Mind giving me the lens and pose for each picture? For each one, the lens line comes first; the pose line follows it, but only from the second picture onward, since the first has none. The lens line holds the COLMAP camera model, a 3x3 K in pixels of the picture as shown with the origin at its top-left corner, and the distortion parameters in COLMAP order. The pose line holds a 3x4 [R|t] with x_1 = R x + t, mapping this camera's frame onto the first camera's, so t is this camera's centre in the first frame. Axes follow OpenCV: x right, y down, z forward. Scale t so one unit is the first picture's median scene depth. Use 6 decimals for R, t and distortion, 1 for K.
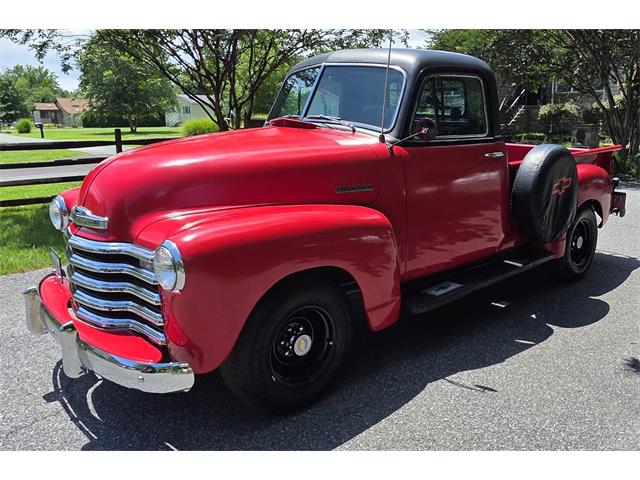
lens RADIAL K [[525.8, 0, 320.0], [0, 525.8, 240.0], [0, 0, 1]] dist [0.000143, 0.001277]
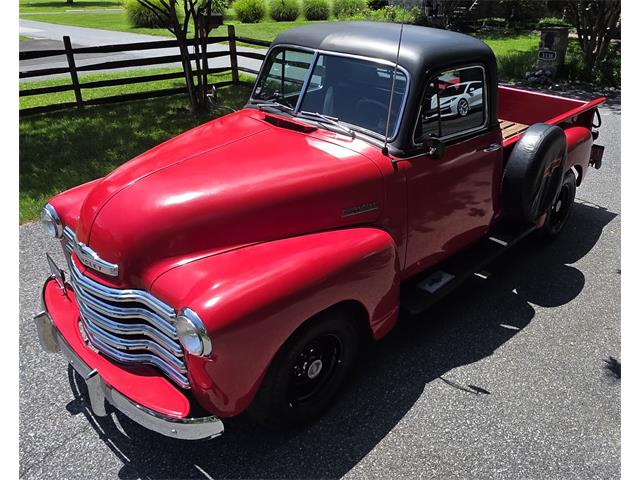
lens RADIAL K [[506.7, 0, 297.5], [0, 506.7, 240.8], [0, 0, 1]] dist [0.002484, -0.000363]
pose [[0.998624, -0.034646, 0.039370, -0.086285], [0.024414, 0.971522, 0.235686, -0.255974], [-0.046415, -0.234401, 0.971031, 0.059379]]
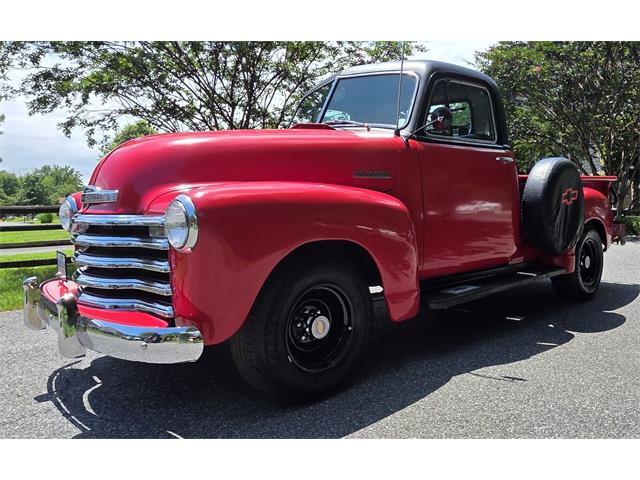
lens RADIAL K [[493.7, 0, 338.2], [0, 493.7, 243.2], [0, 0, 1]] dist [-0.000367, 0.003169]
pose [[0.999569, 0.001060, 0.029323, -0.023730], [0.003366, 0.988608, -0.150478, 0.160762], [-0.029148, 0.150512, 0.988178, 0.093464]]
